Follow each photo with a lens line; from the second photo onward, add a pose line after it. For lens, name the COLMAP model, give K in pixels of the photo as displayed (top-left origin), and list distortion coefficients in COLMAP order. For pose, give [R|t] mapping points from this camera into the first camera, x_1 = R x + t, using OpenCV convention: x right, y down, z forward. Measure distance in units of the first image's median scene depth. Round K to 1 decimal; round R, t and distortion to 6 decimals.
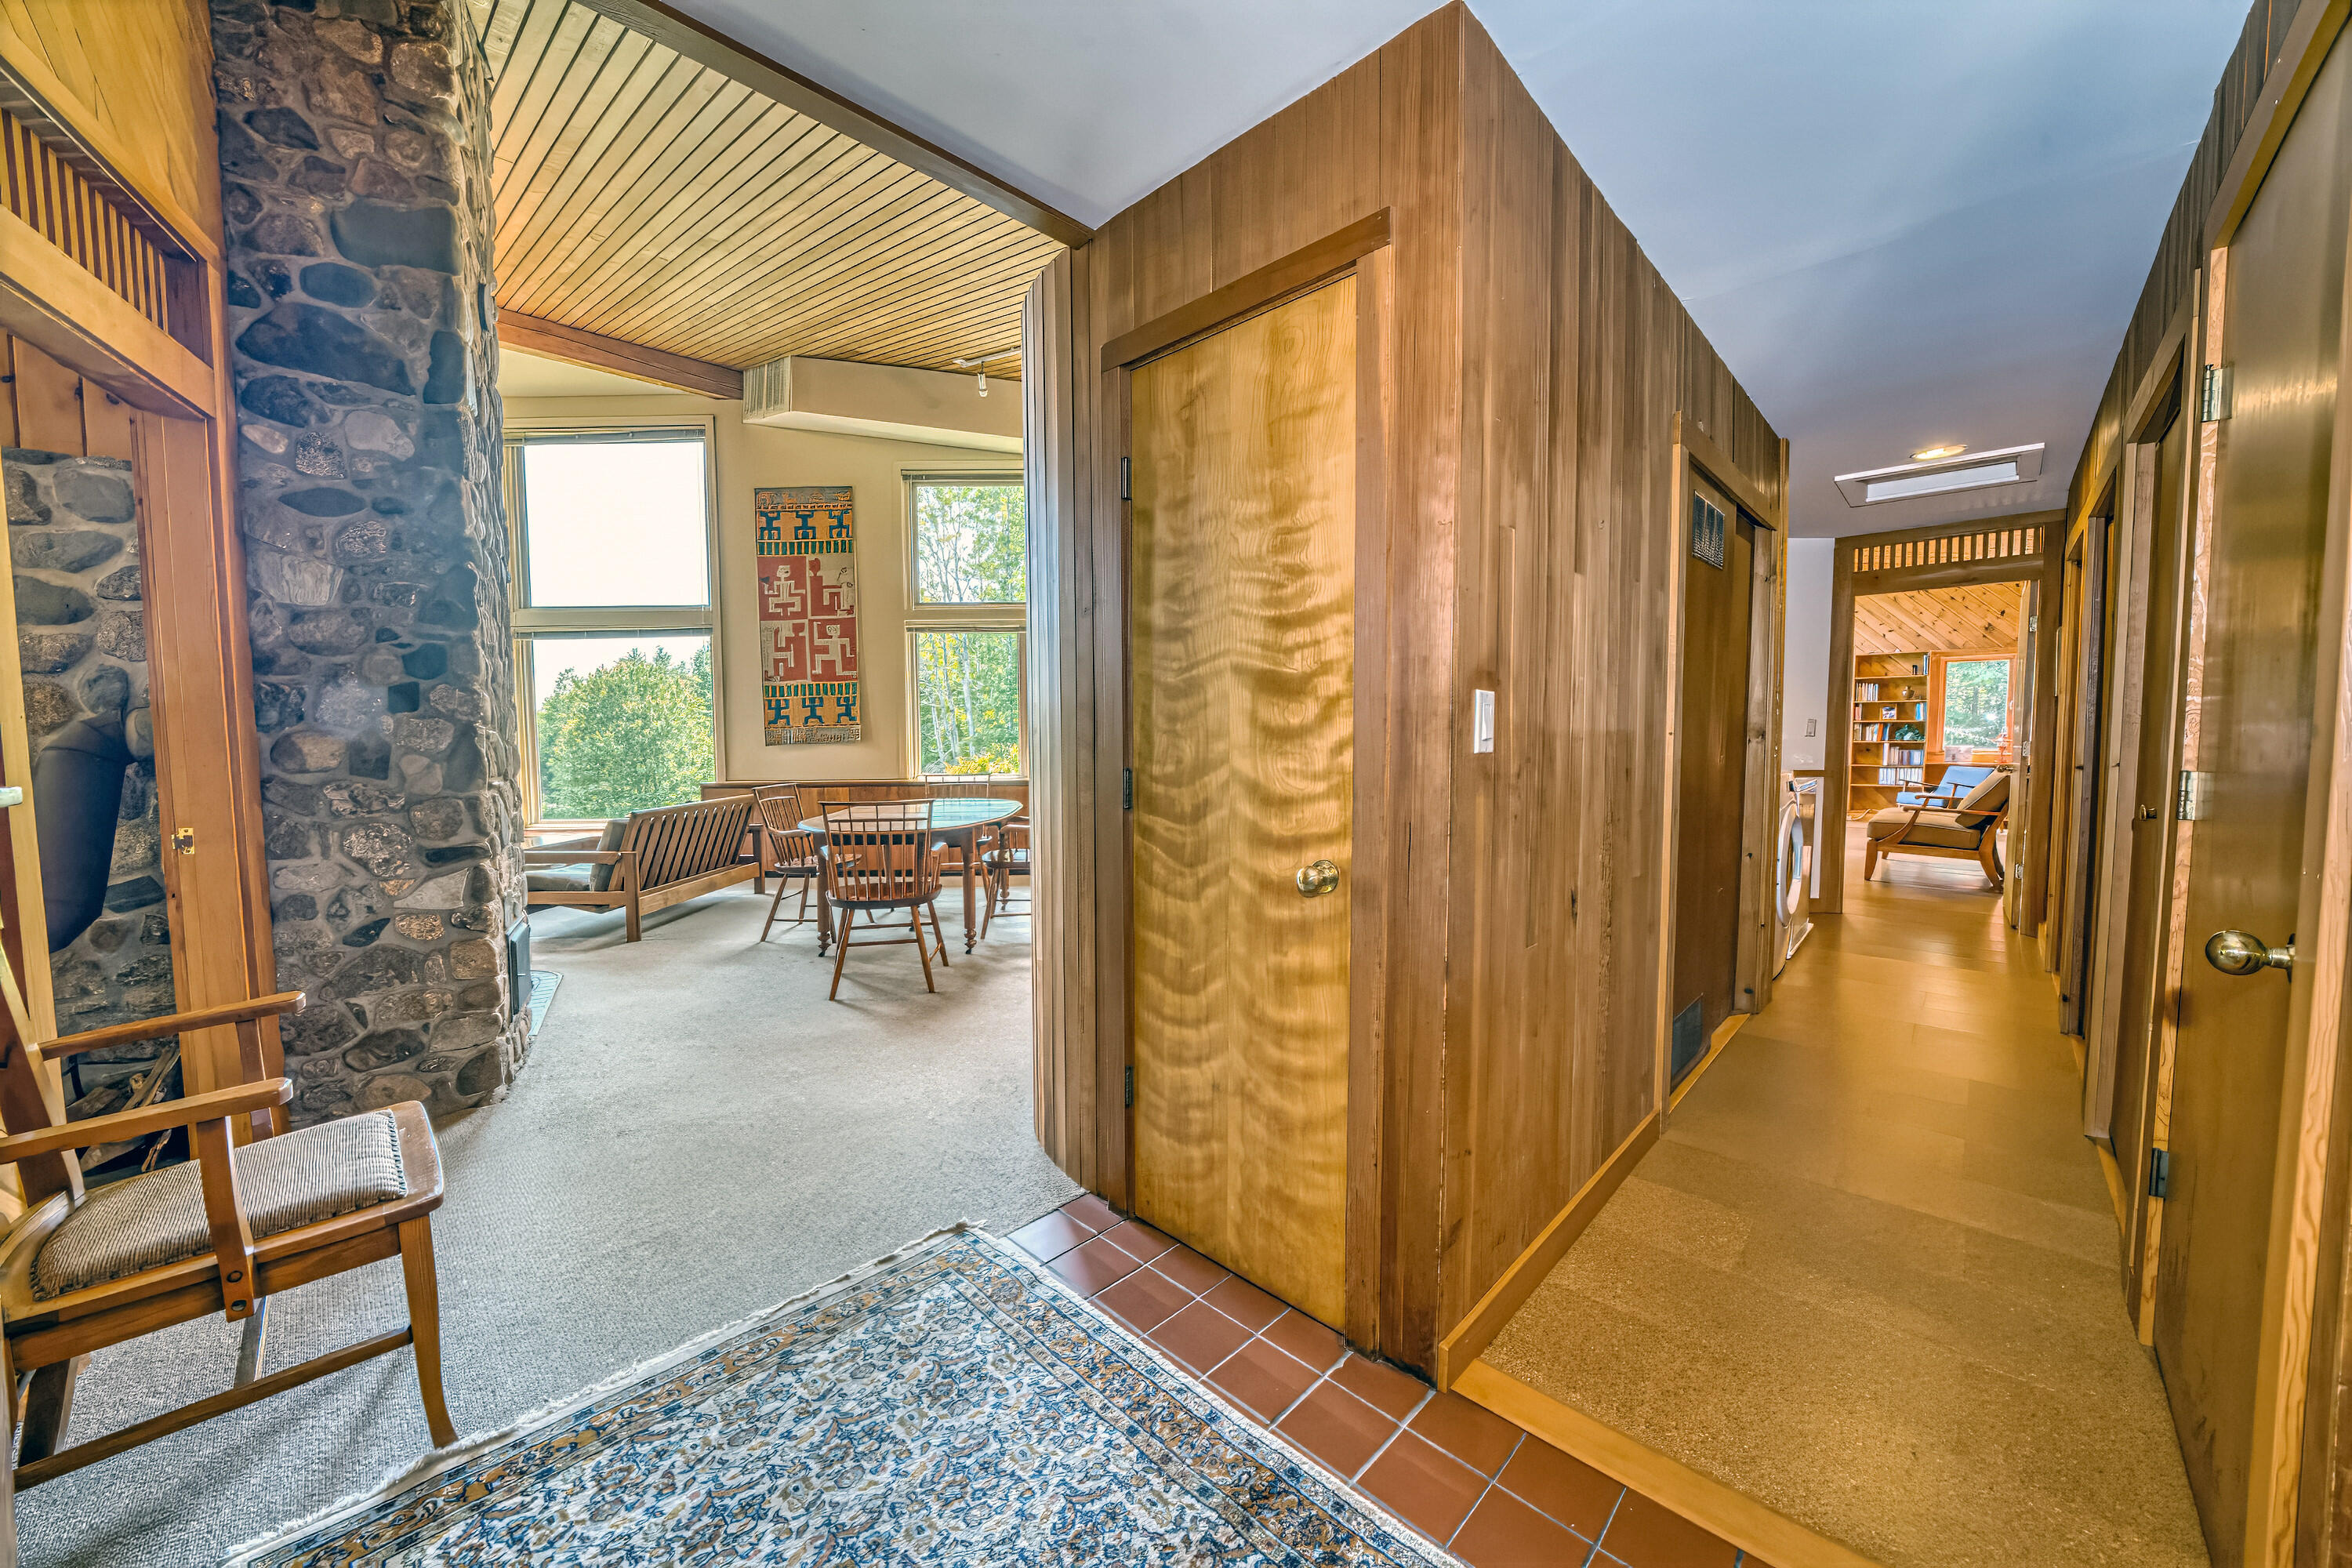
lens RADIAL K [[854.7, 0, 1176.0], [0, 854.7, 784.0], [0, 0, 1]] dist [-0.001255, -0.000134]
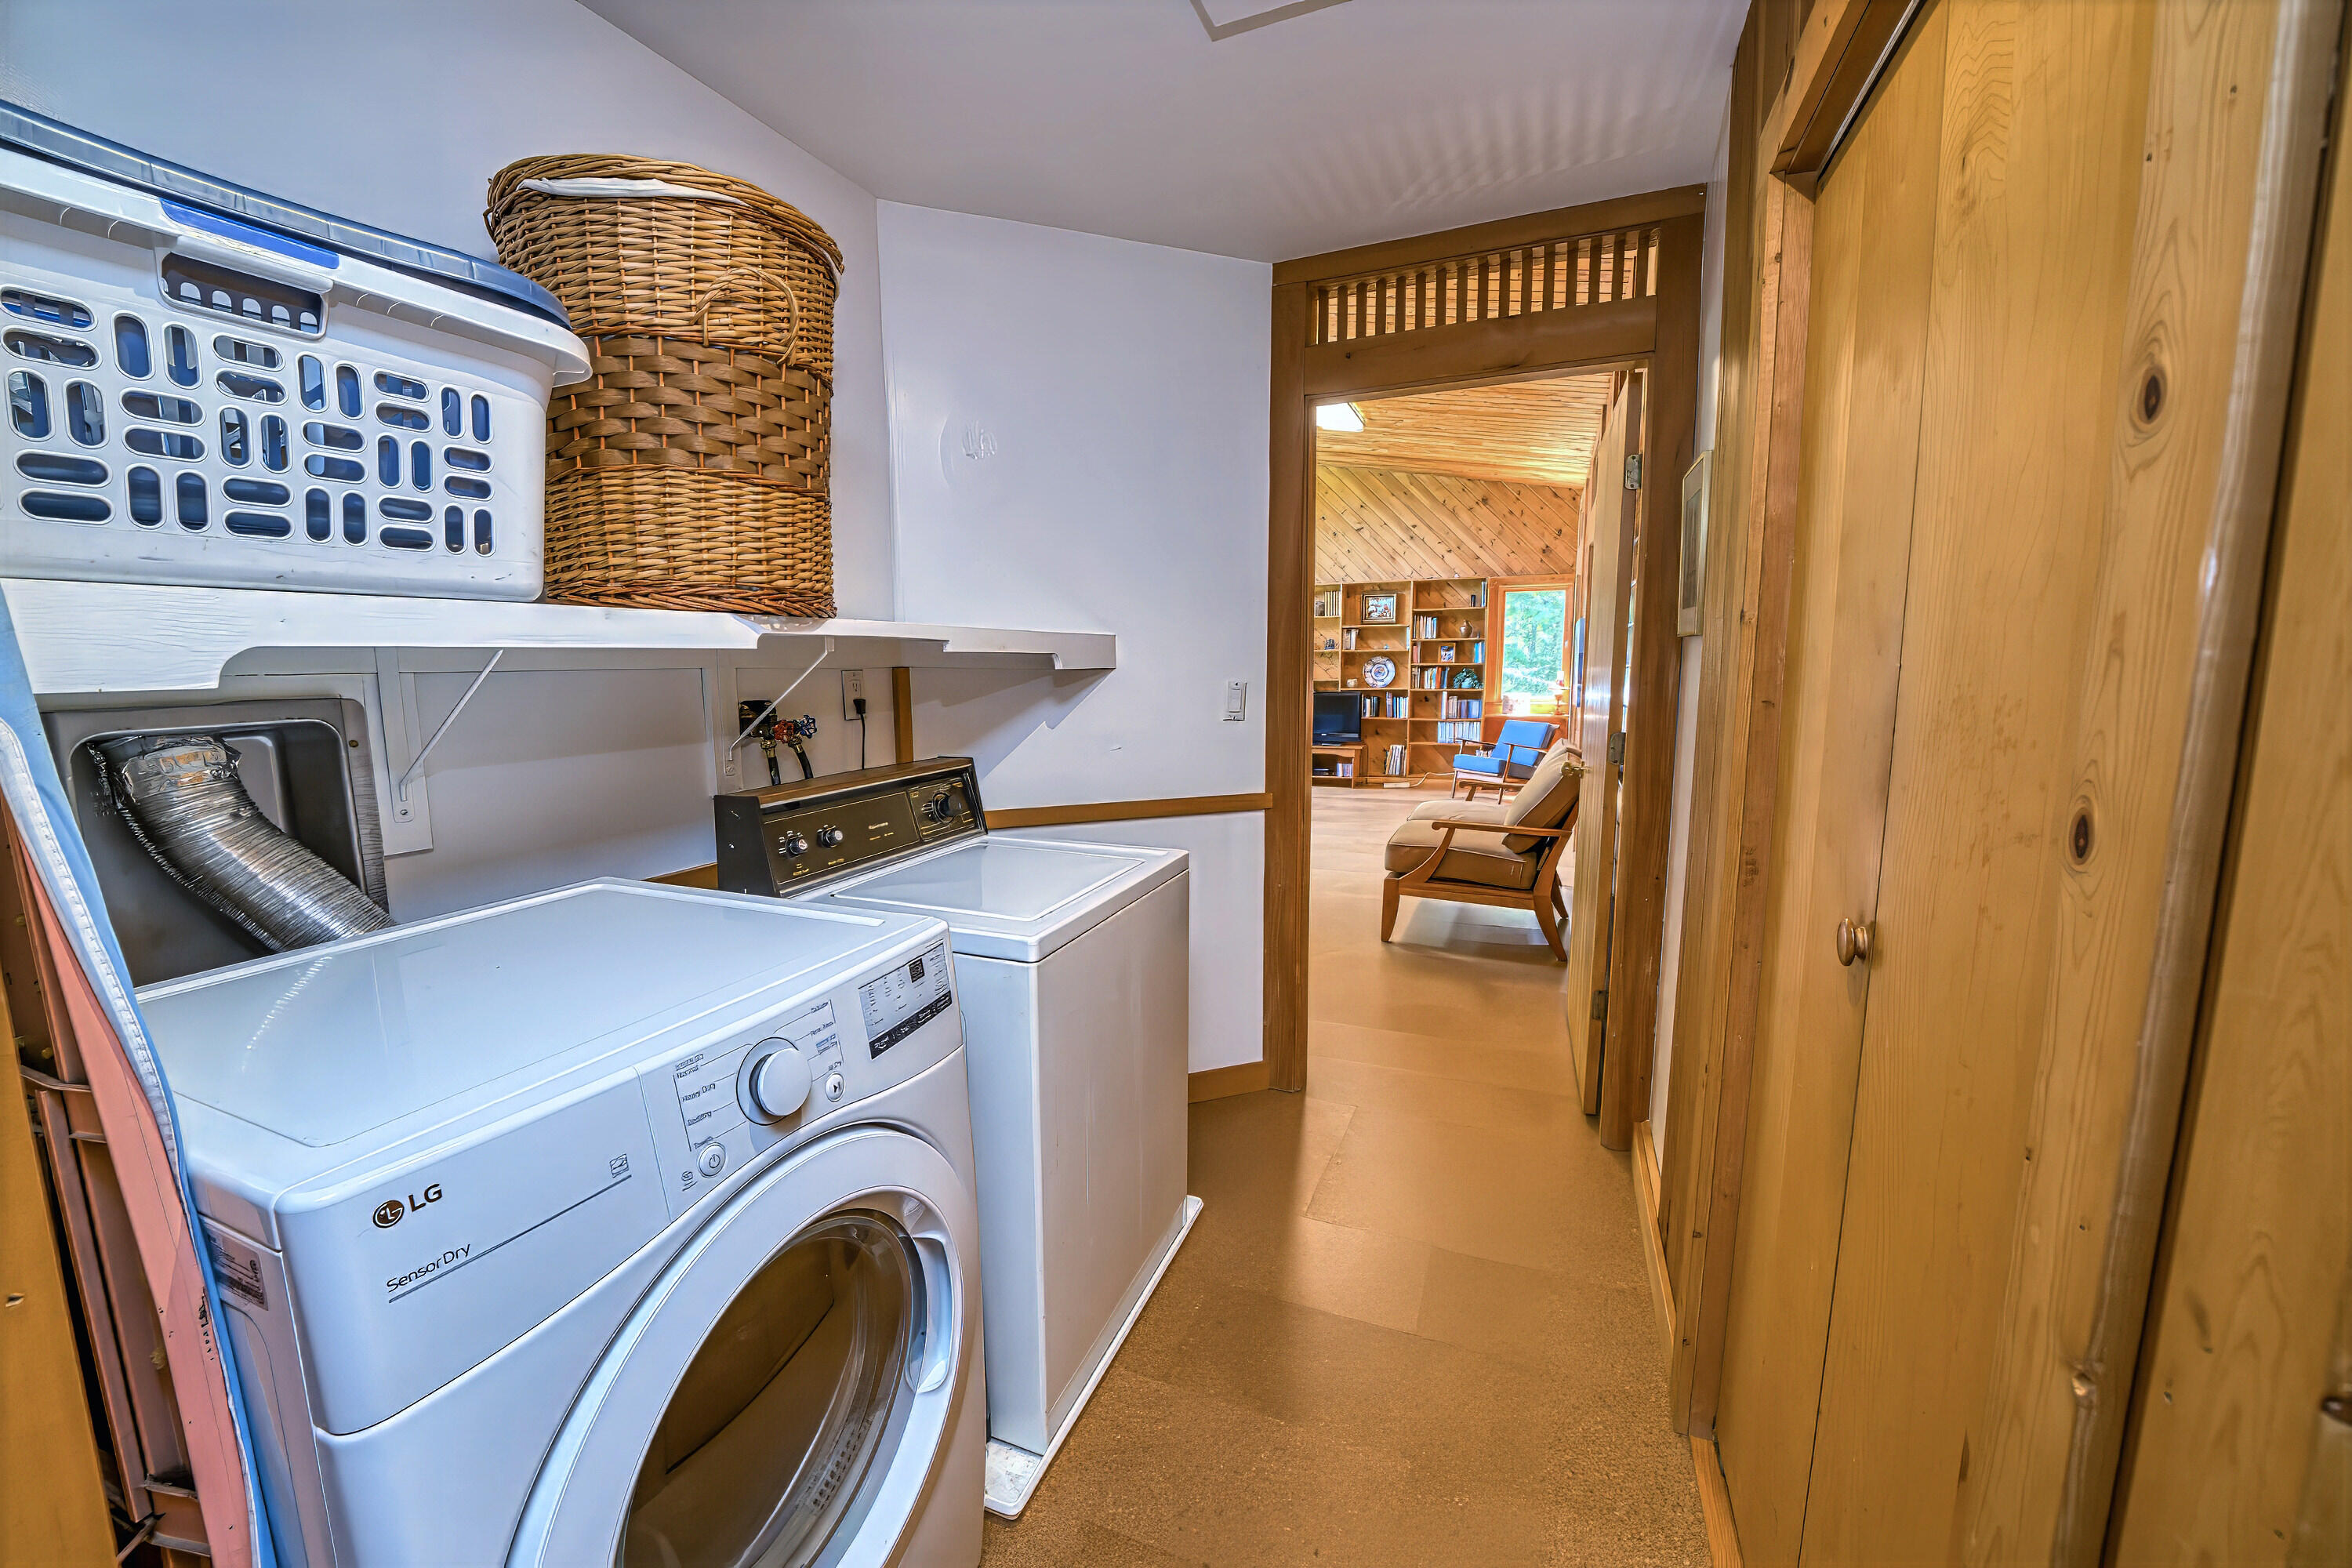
lens RADIAL K [[823.0, 0, 1176.0], [0, 823.0, 784.0], [0, 0, 1]] dist [-0.000972, -0.000212]
pose [[0.940773, -0.056730, 0.334259, 0.439211], [0.029226, 0.995801, 0.086748, -0.047967], [-0.337776, -0.071841, 0.938481, 0.466870]]
